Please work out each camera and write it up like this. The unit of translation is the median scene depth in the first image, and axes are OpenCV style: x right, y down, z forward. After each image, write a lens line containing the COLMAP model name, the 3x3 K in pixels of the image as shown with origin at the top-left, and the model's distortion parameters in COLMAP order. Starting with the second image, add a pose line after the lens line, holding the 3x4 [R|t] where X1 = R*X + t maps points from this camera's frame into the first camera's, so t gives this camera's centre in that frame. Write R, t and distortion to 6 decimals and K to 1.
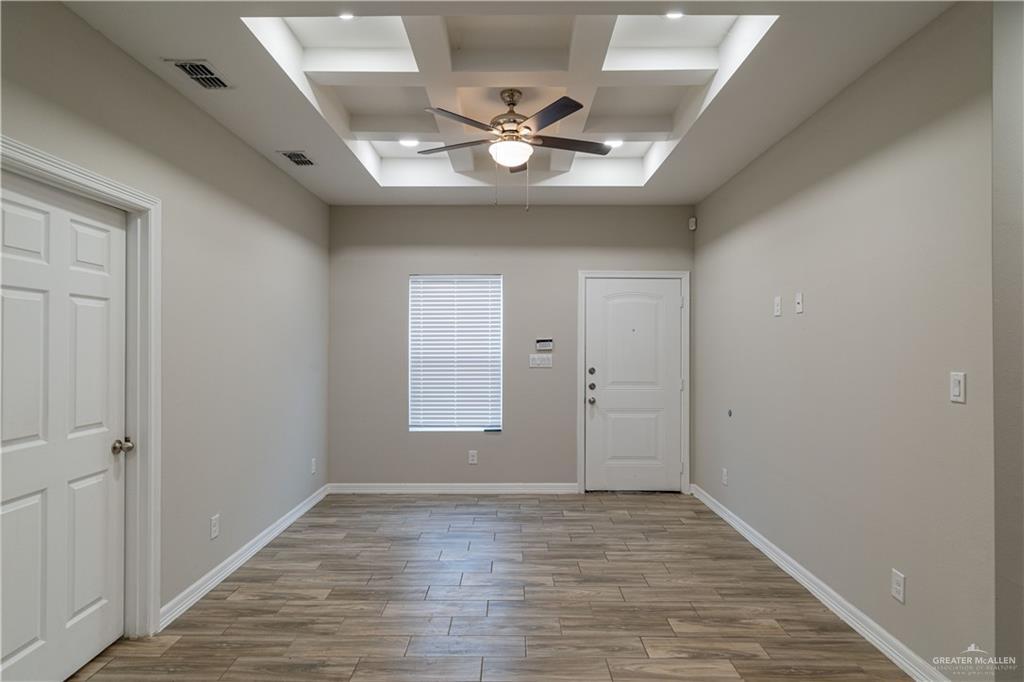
lens RADIAL K [[469.9, 0, 517.3], [0, 469.9, 341.0], [0, 0, 1]] dist [0.001621, 0.000047]
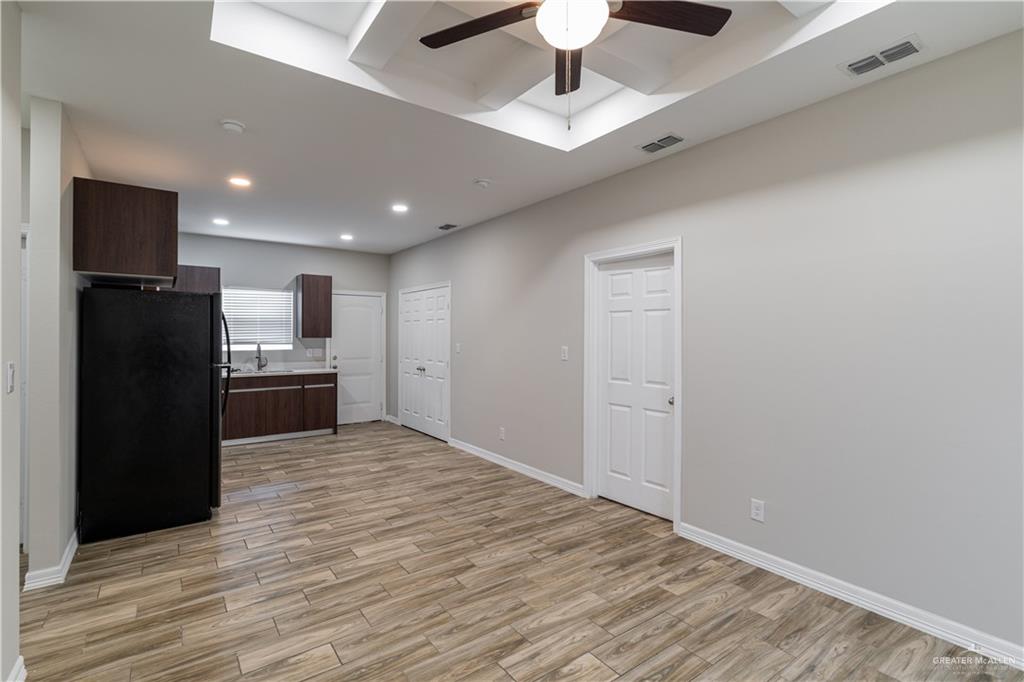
lens RADIAL K [[469.9, 0, 515.0], [0, 469.9, 337.6], [0, 0, 1]] dist [0.001621, 0.000047]
pose [[-0.782046, -0.000951, -0.623220, 0.536730], [-0.001694, 0.999998, 0.000600, 0.009360], [0.623219, 0.001525, -0.782046, 1.819318]]
